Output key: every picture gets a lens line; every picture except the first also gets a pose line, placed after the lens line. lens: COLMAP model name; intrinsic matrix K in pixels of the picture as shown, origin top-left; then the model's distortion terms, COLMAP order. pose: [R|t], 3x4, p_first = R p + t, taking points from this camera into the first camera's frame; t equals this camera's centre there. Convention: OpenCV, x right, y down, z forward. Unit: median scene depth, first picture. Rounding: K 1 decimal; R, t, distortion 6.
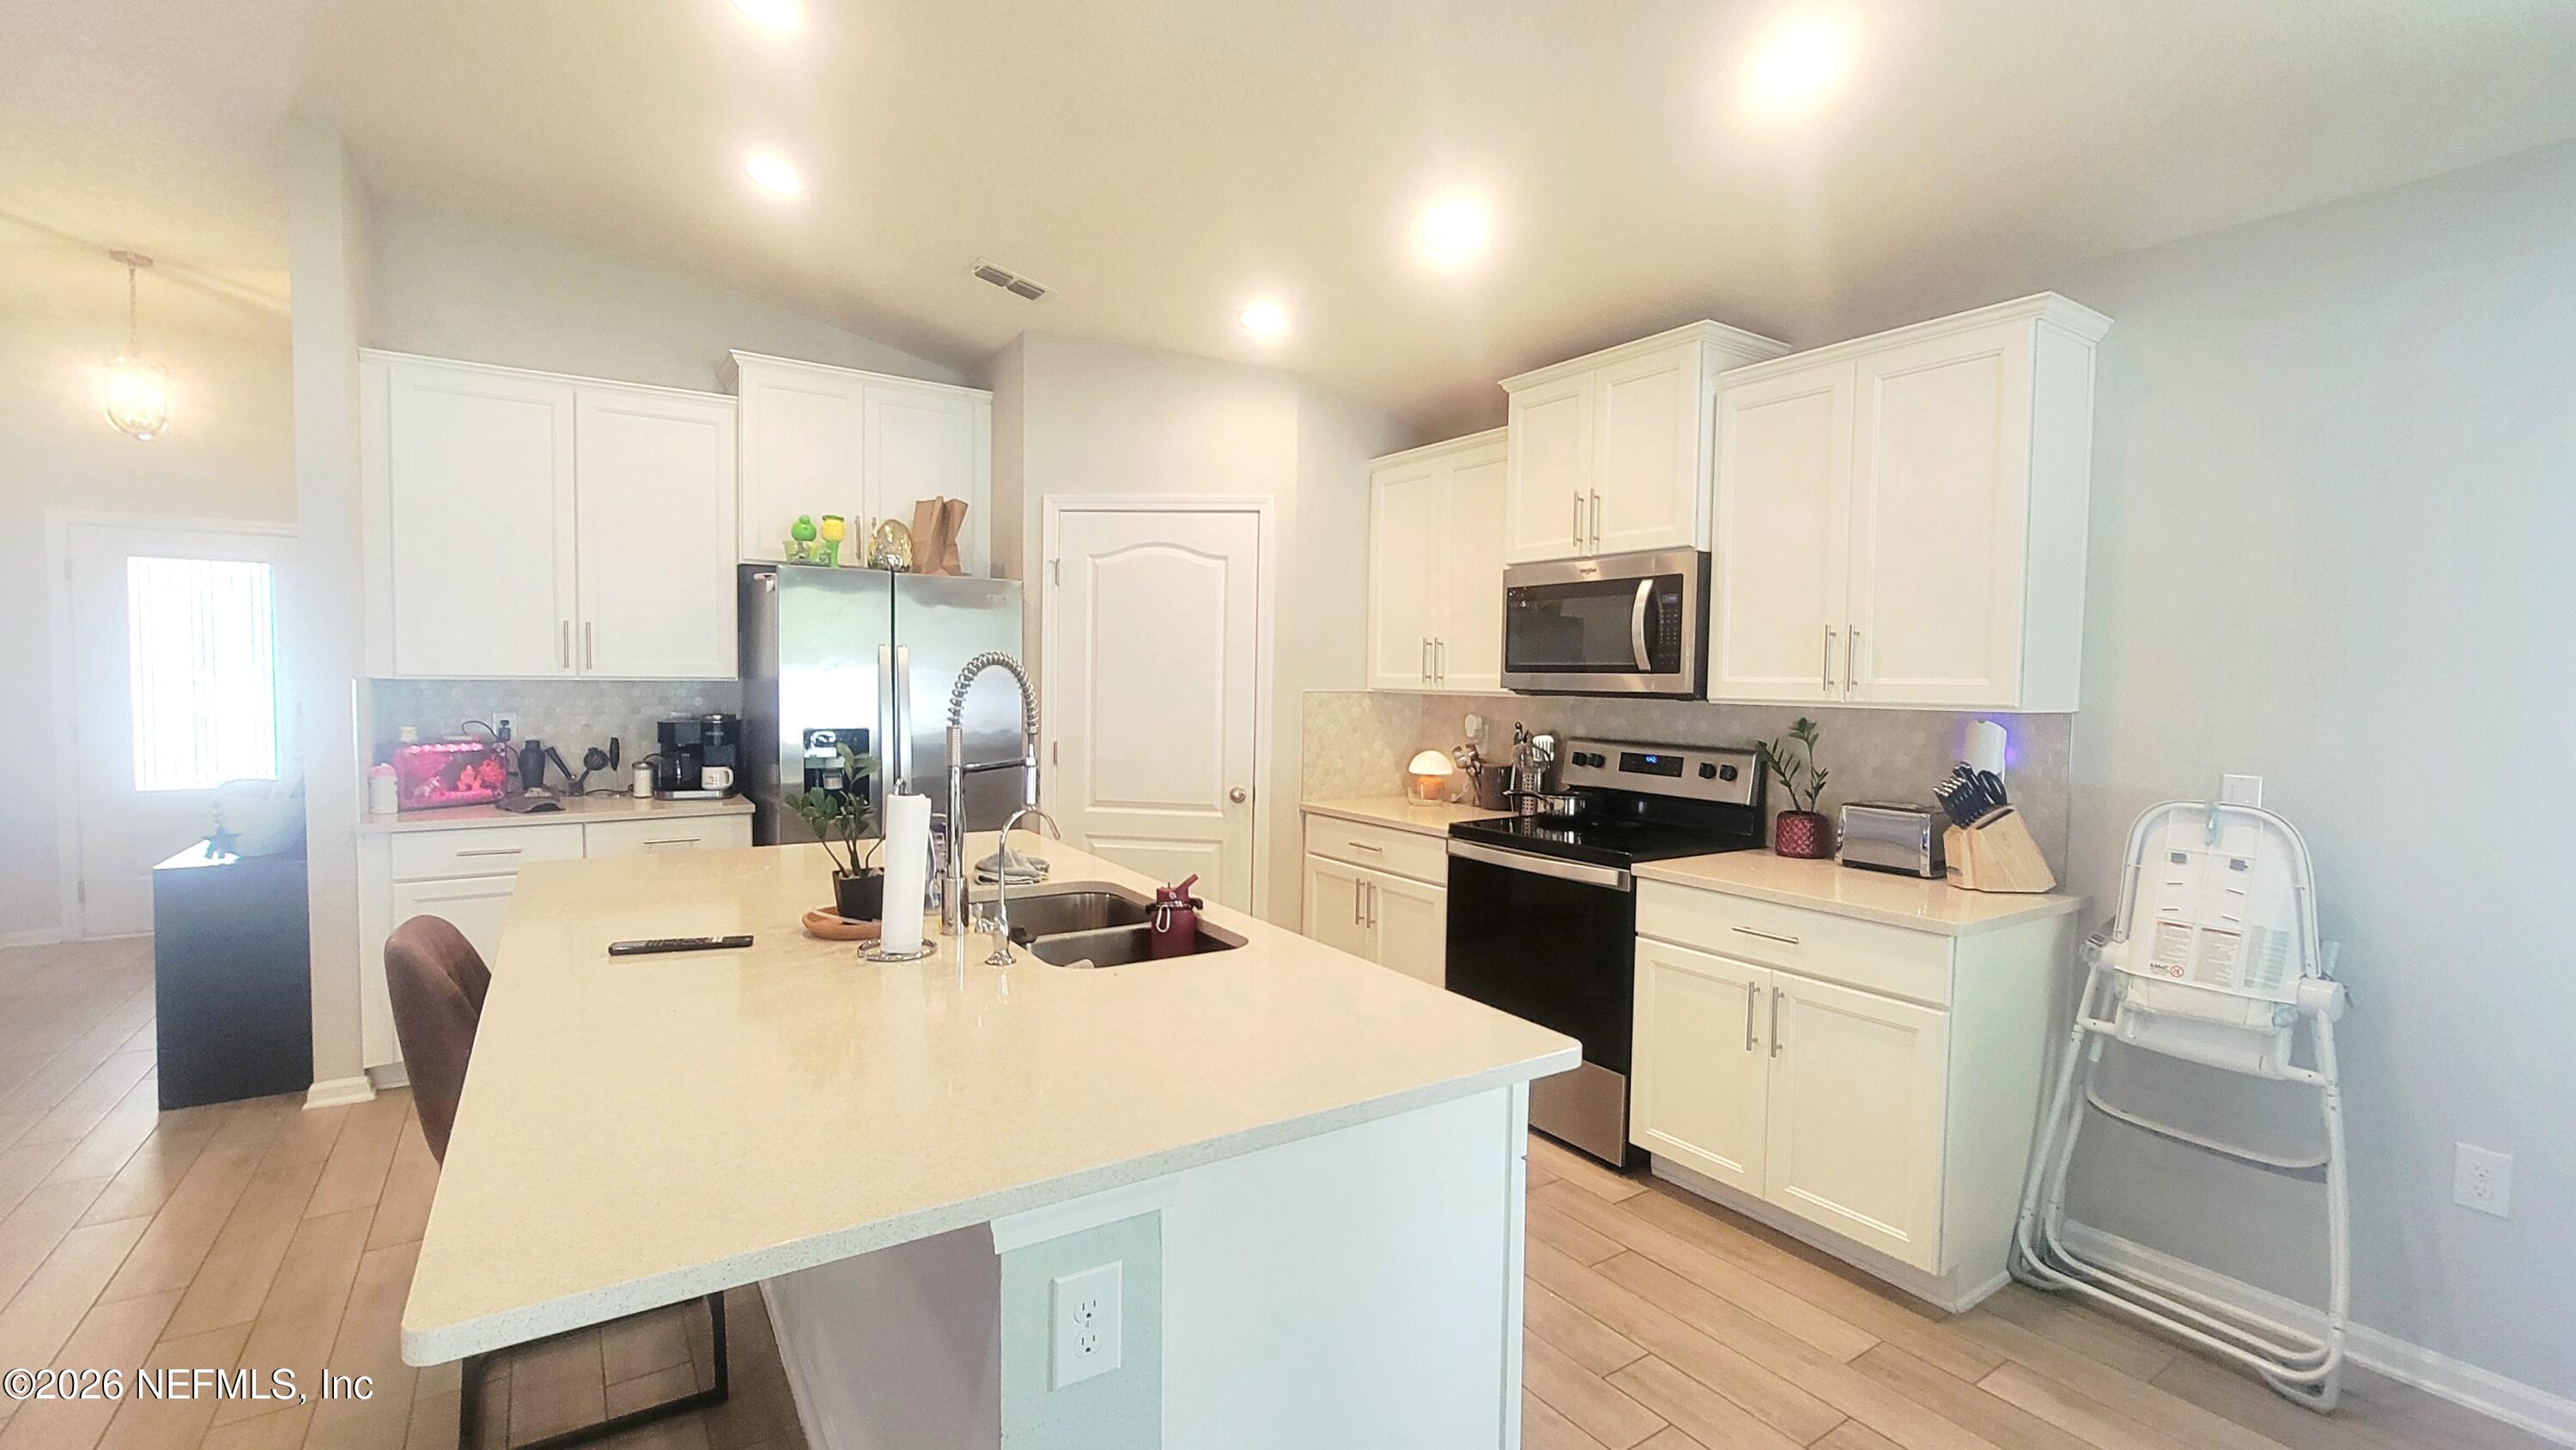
lens RADIAL K [[1089.1, 0, 1288.0], [0, 1089.1, 725.0], [0, 0, 1]] dist [-0.007541, -0.000027]
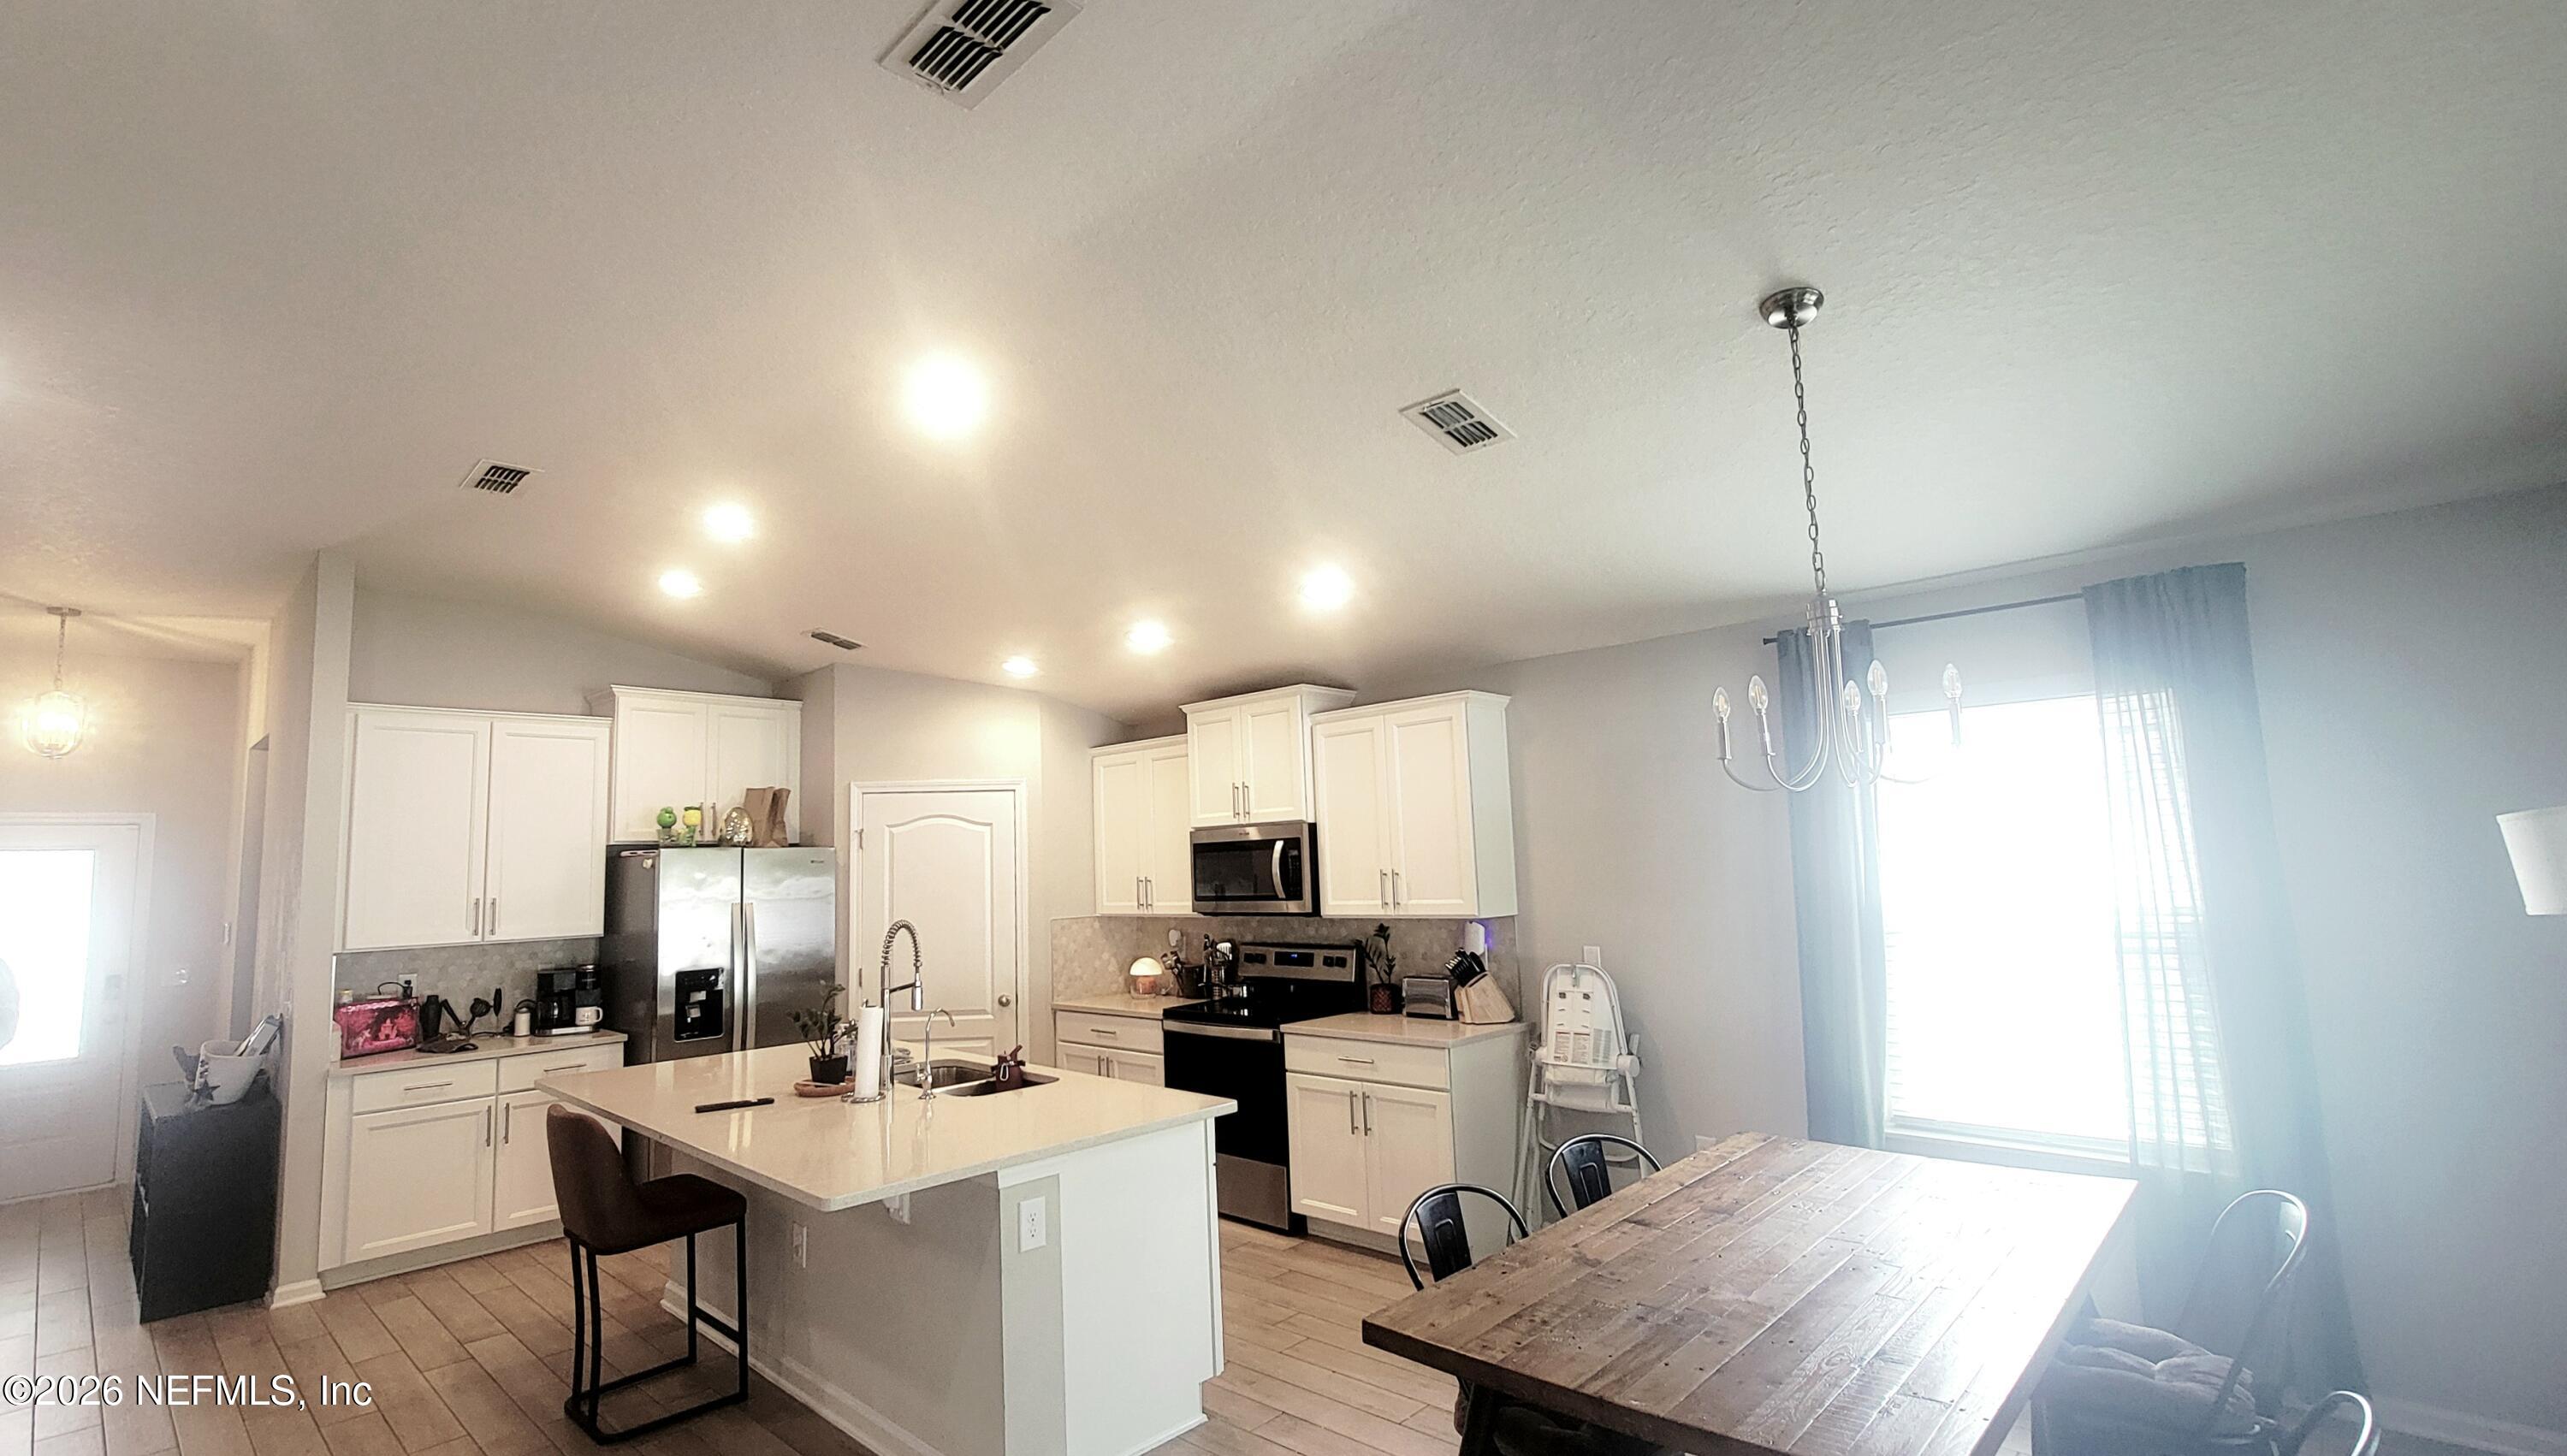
lens RADIAL K [[1137.7, 0, 1193.2], [0, 1137.7, 736.7], [0, 0, 1]] dist [-0.001450, 0.000144]
pose [[0.980683, -0.025266, 0.193964, -0.097994], [0.056628, 0.985830, -0.157900, -0.026161], [-0.187226, 0.165833, 0.968218, -0.539297]]
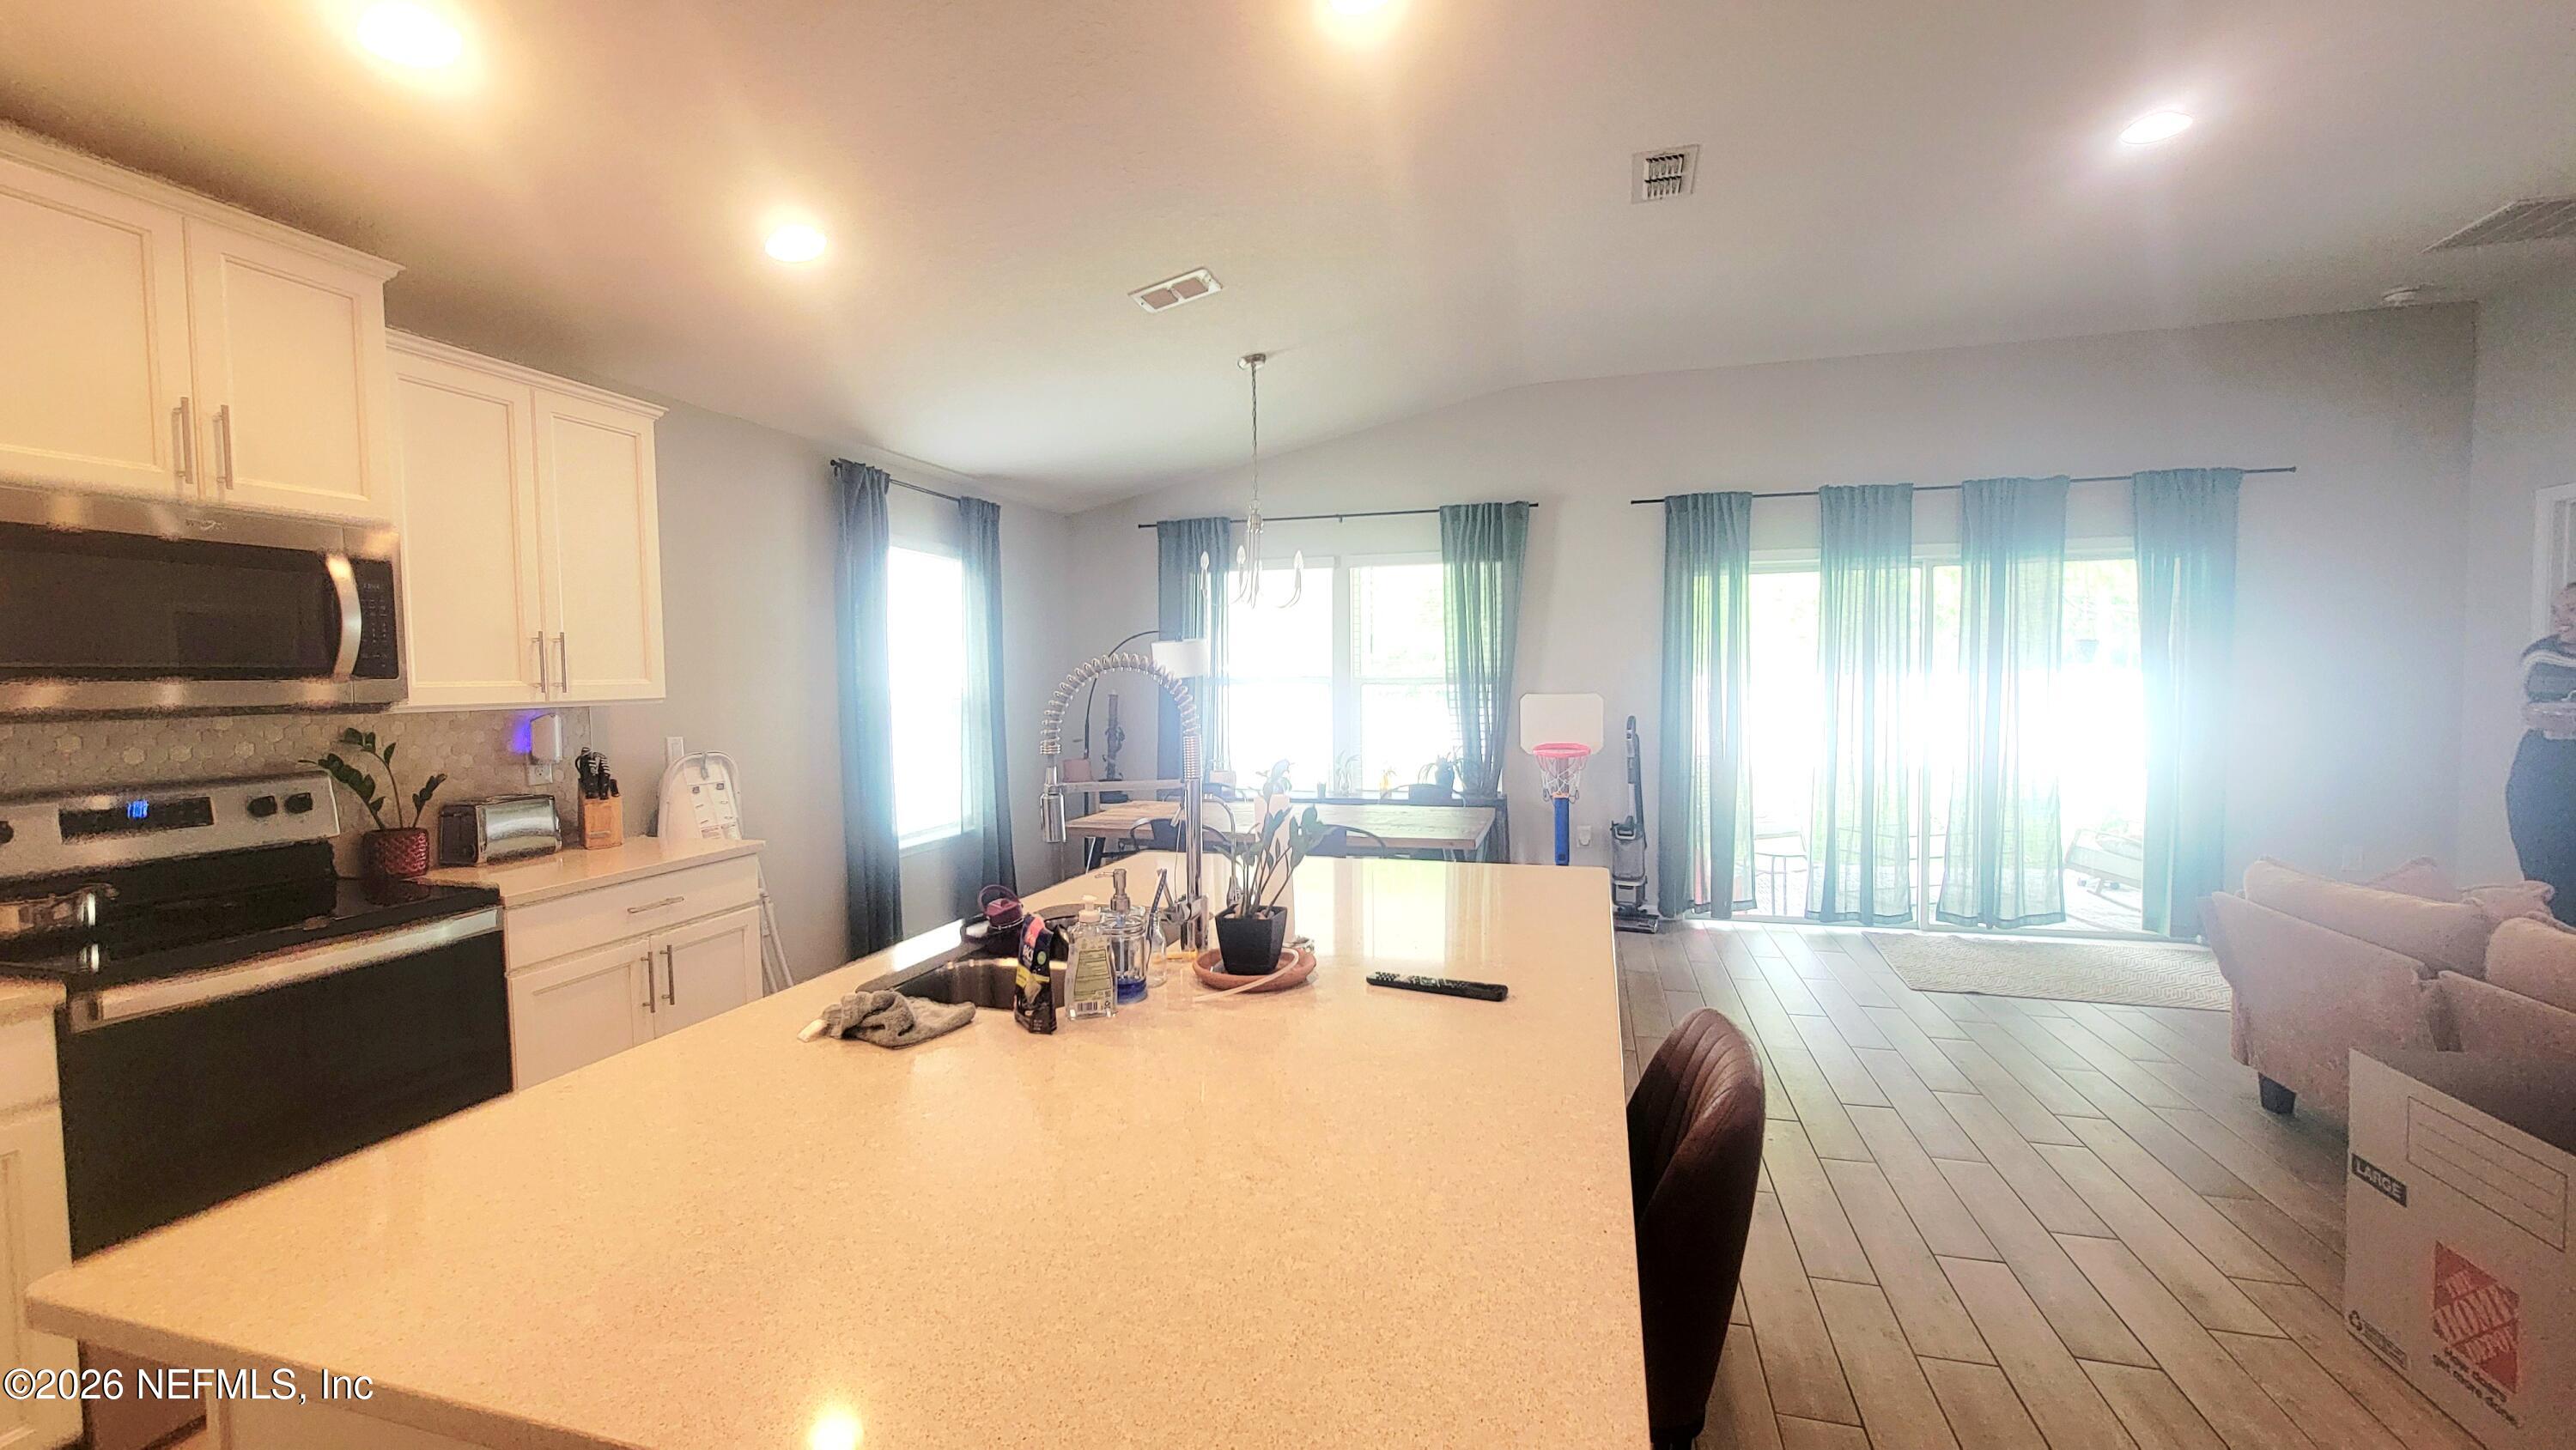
lens RADIAL K [[1049.5, 0, 1287.9], [0, 1049.5, 729.9], [0, 0, 1]] dist [-0.001252, 0.000048]
pose [[-0.649961, -0.046026, 0.758572, -0.613356], [0.037503, 0.995006, 0.092506, -0.050650], [-0.759041, 0.088574, -0.644989, 0.887885]]
